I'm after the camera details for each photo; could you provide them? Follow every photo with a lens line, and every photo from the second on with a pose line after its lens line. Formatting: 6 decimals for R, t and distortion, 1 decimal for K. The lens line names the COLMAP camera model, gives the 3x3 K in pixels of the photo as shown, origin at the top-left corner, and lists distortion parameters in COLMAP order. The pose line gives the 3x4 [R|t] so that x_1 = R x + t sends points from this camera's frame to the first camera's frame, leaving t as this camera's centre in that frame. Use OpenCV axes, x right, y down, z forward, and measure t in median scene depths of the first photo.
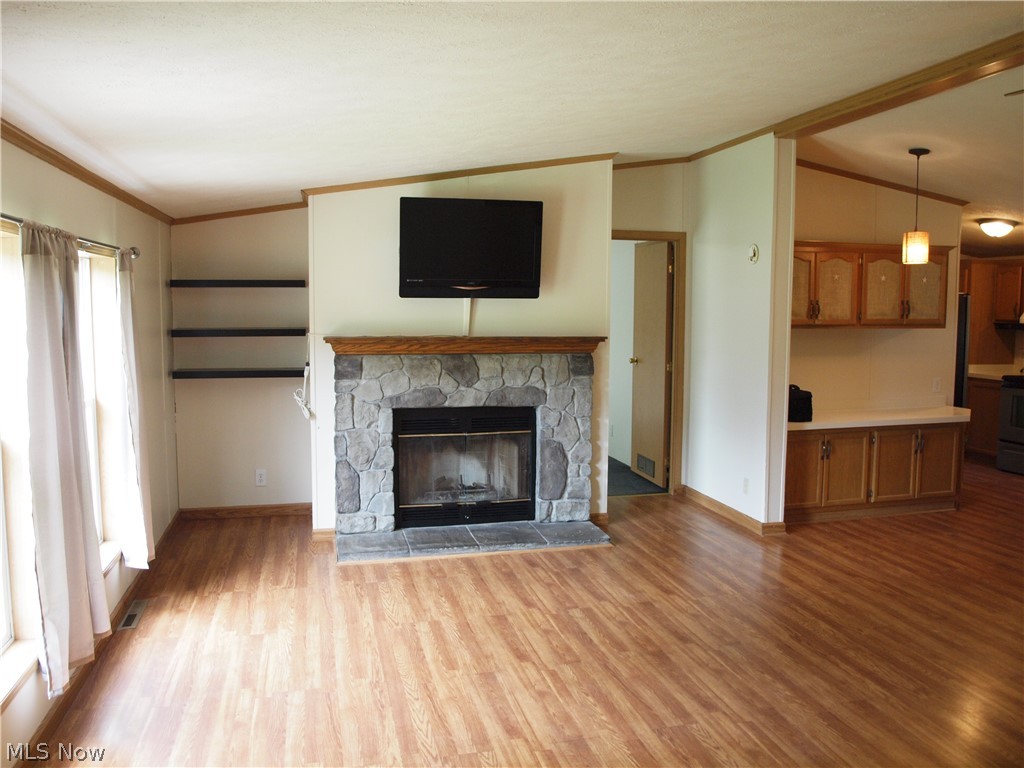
lens RADIAL K [[804.1, 0, 492.3], [0, 804.1, 382.4], [0, 0, 1]] dist [-0.102359, 0.050802]
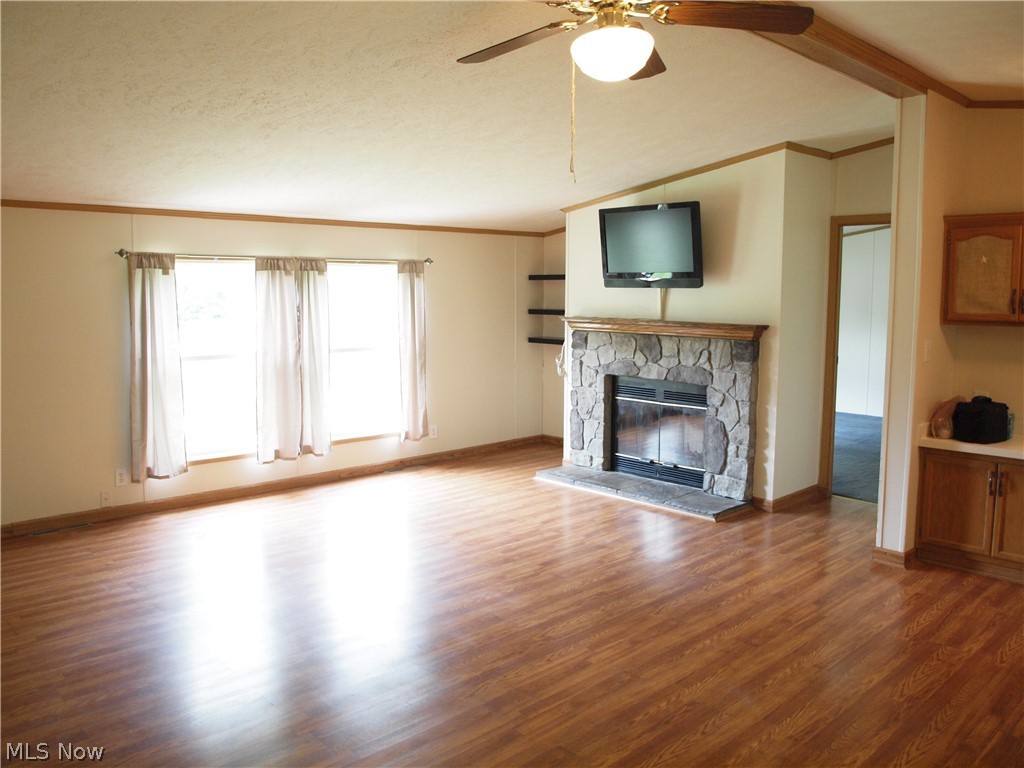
lens RADIAL K [[804.1, 0, 492.3], [0, 804.1, 382.4], [0, 0, 1]] dist [-0.102359, 0.050802]
pose [[0.490557, 0.097591, -0.865927, 0.881713], [-0.084243, 0.994366, 0.064342, -0.021344], [0.867328, 0.041385, 0.496014, 0.207294]]
